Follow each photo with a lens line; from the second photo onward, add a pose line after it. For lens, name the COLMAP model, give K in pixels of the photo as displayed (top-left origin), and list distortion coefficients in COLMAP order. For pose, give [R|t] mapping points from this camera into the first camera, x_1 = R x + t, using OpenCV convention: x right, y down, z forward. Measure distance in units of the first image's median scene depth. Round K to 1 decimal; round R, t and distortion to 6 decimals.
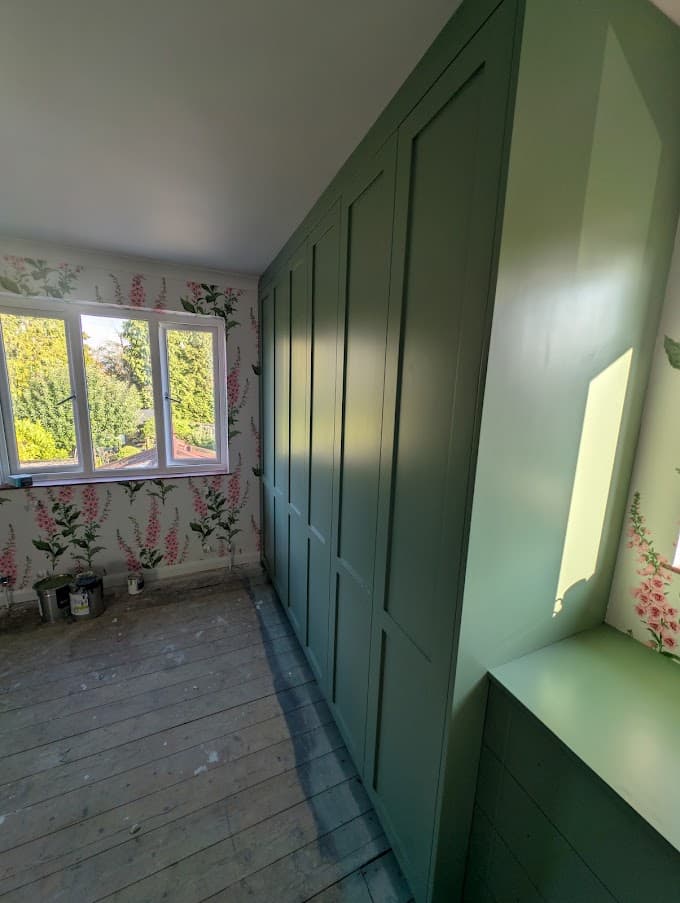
lens RADIAL K [[339.8, 0, 338.1], [0, 339.8, 449.3], [0, 0, 1]] dist [0.001719, -0.000626]
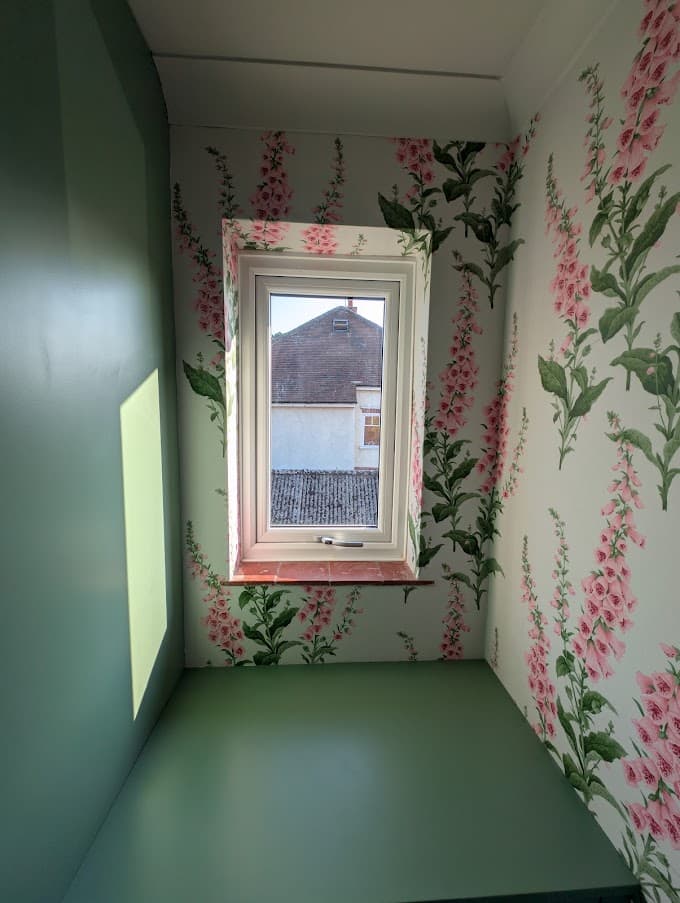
lens RADIAL K [[339.8, 0, 338.1], [0, 339.8, 449.3], [0, 0, 1]] dist [0.001719, -0.000626]
pose [[0.350435, -0.114996, 0.929501, 0.157184], [0.158802, 0.985360, 0.062036, -0.061867], [-0.923026, 0.125867, 0.363566, 0.233197]]
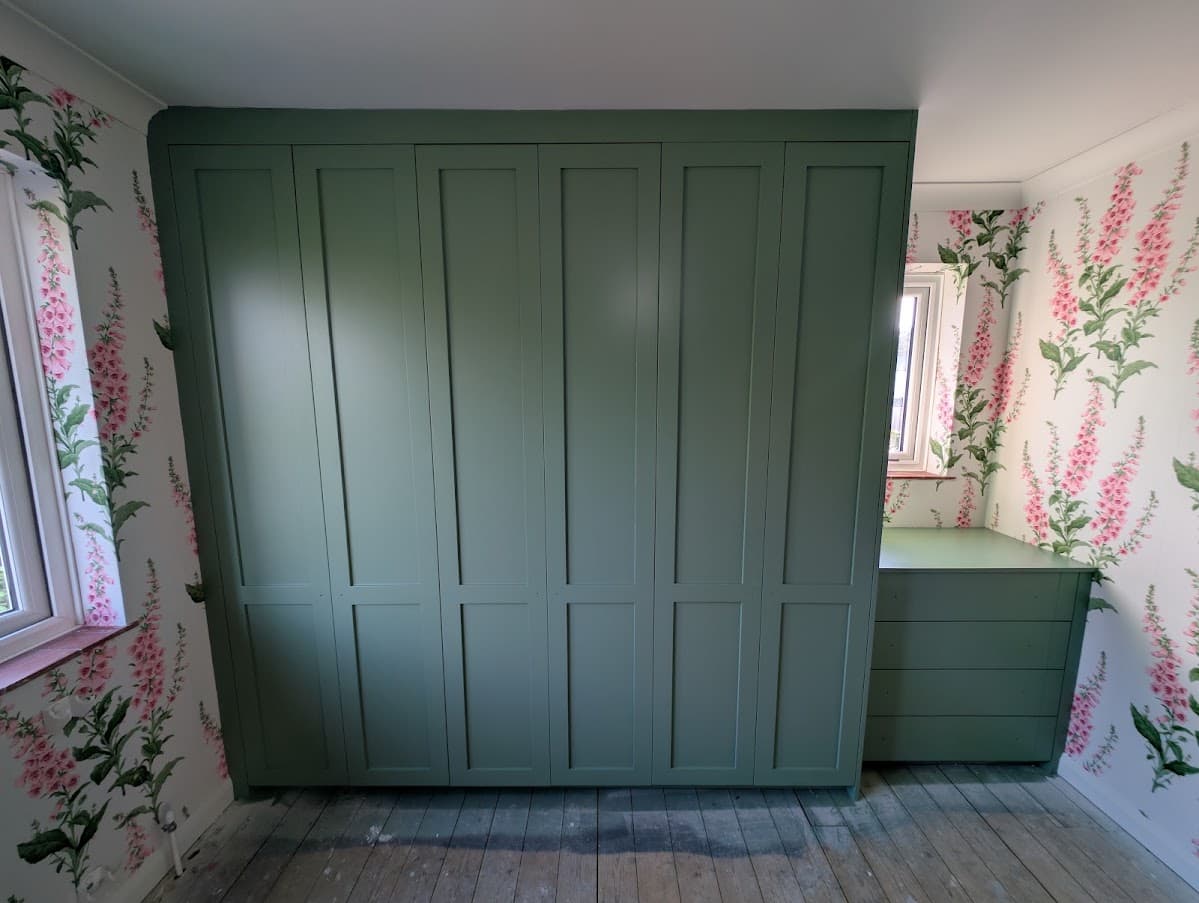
lens RADIAL K [[451.2, 0, 597.4], [0, 451.2, 453.6], [0, 0, 1]] dist [0.001719, -0.000626]
pose [[0.408378, -0.158313, 0.898980, -1.492167], [0.173438, 0.980362, 0.093858, -0.183639], [-0.896185, 0.117588, 0.427816, 0.987466]]
